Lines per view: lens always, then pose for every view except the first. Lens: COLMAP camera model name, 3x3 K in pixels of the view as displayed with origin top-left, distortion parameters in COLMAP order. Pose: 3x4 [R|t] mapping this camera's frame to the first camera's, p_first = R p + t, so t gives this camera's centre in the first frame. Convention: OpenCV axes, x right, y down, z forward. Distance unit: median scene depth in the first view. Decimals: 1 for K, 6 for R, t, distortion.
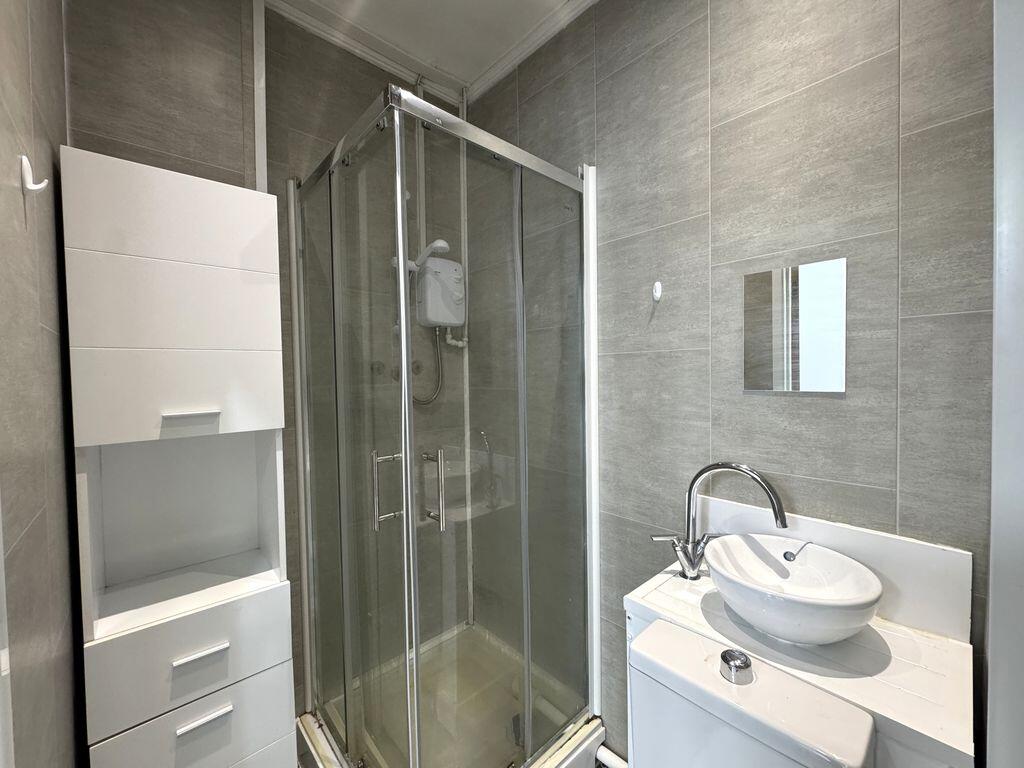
lens RADIAL K [[410.5, 0, 512.4], [0, 410.5, 384.6], [0, 0, 1]] dist [-0.001295, -0.000489]
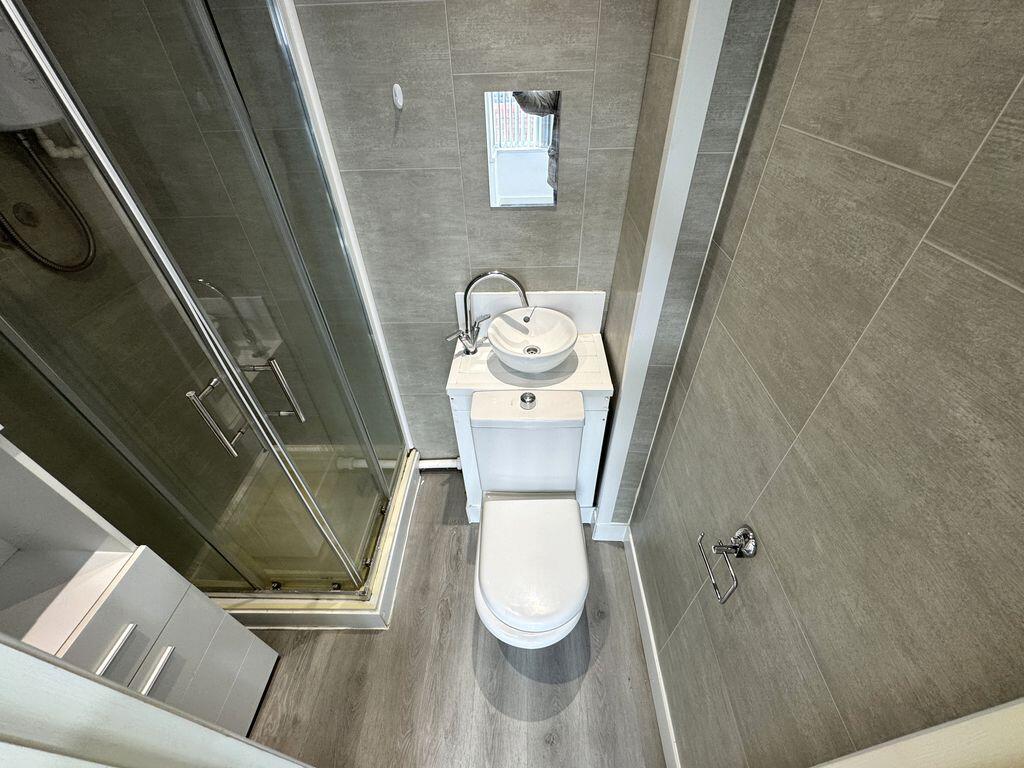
lens RADIAL K [[410.5, 0, 515.6], [0, 410.5, 386.8], [0, 0, 1]] dist [-0.001295, -0.000489]
pose [[0.688645, -0.472616, 0.549911, -0.284675], [0.029013, 0.775747, 0.630376, -0.311966], [-0.724518, -0.418151, 0.547926, 0.050895]]
